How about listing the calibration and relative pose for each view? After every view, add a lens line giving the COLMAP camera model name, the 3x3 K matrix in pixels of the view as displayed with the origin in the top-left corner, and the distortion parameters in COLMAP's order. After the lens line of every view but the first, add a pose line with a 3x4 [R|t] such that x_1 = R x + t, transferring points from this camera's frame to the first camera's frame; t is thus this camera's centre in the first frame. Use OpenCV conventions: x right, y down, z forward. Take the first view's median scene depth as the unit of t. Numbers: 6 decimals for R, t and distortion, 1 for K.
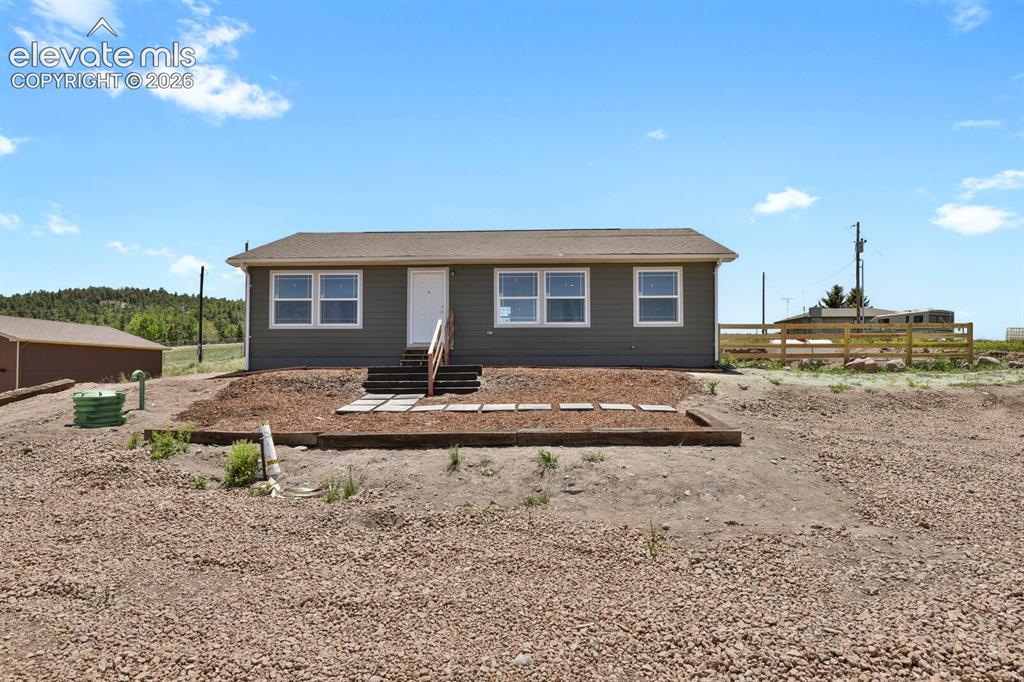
lens RADIAL K [[541.8, 0, 503.5], [0, 541.8, 345.6], [0, 0, 1]] dist [-0.019815, 0.000328]
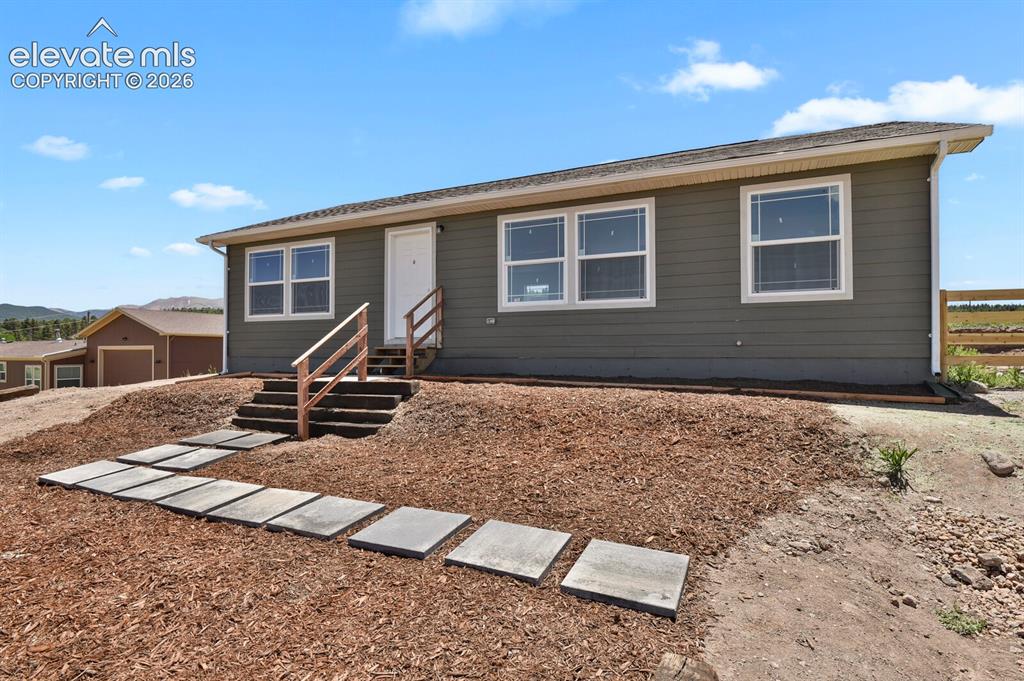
lens RADIAL K [[499.2, 0, 526.6], [0, 499.2, 340.3], [0, 0, 1]] dist [-0.021734, -0.004391]
pose [[0.929192, -0.007250, -0.369526, 0.223875], [0.017781, 0.999527, 0.025100, -0.015205], [0.369169, -0.029893, 0.928881, 0.483034]]
